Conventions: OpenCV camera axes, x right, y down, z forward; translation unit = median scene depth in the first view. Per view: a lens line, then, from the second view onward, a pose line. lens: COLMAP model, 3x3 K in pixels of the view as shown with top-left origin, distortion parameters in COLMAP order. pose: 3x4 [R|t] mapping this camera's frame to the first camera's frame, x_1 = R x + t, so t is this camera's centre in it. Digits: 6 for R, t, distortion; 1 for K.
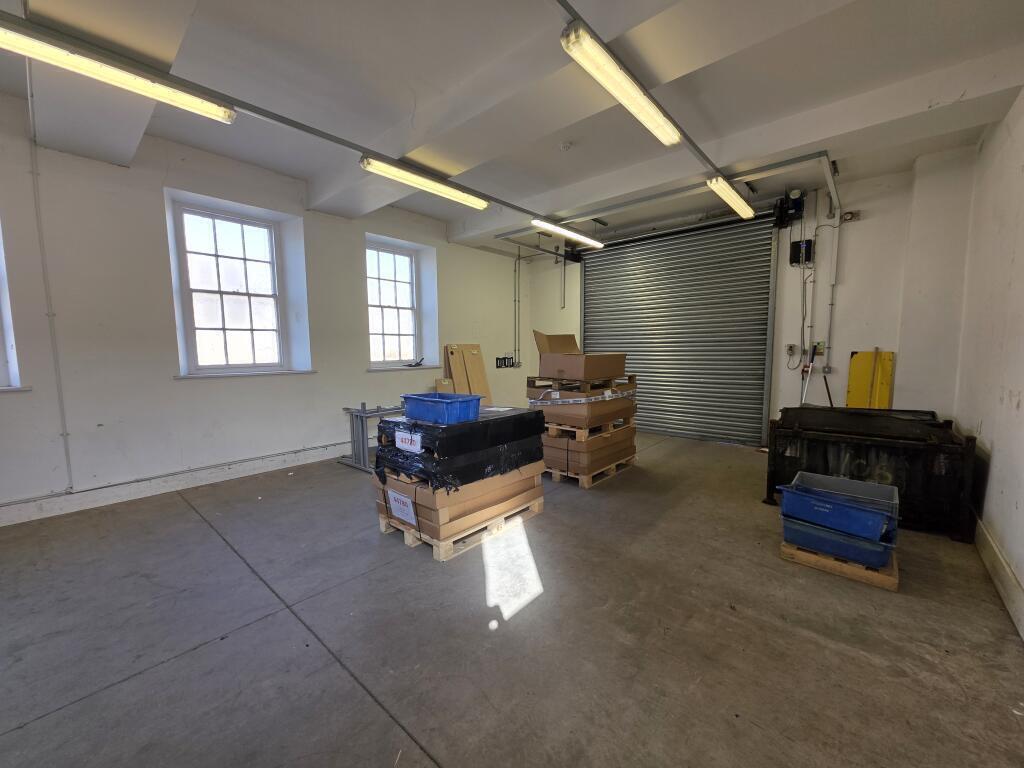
lens RADIAL K [[408.9, 0, 511.8], [0, 408.9, 383.1], [0, 0, 1]] dist [0.002632, 0.000146]
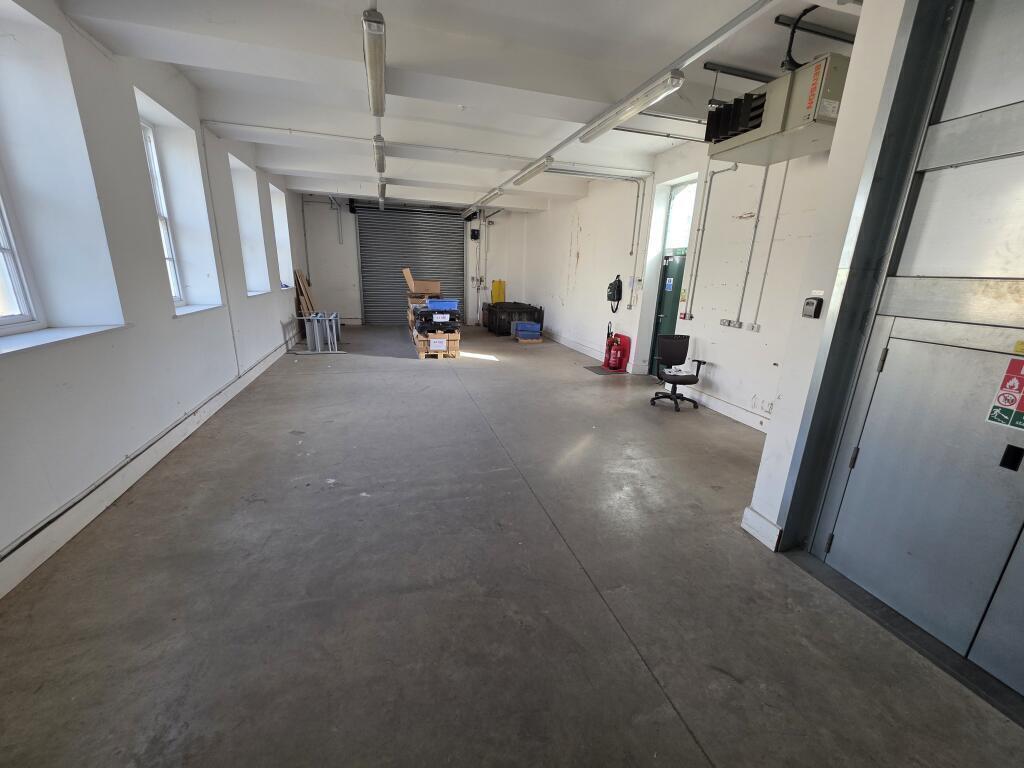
lens RADIAL K [[408.9, 0, 511.2], [0, 408.9, 386.6], [0, 0, 1]] dist [0.002632, 0.000146]
pose [[0.525869, -0.205861, 0.825278, -2.230774], [0.031192, 0.974284, 0.223154, 0.001453], [-0.849993, -0.091608, 0.518767, -0.761217]]
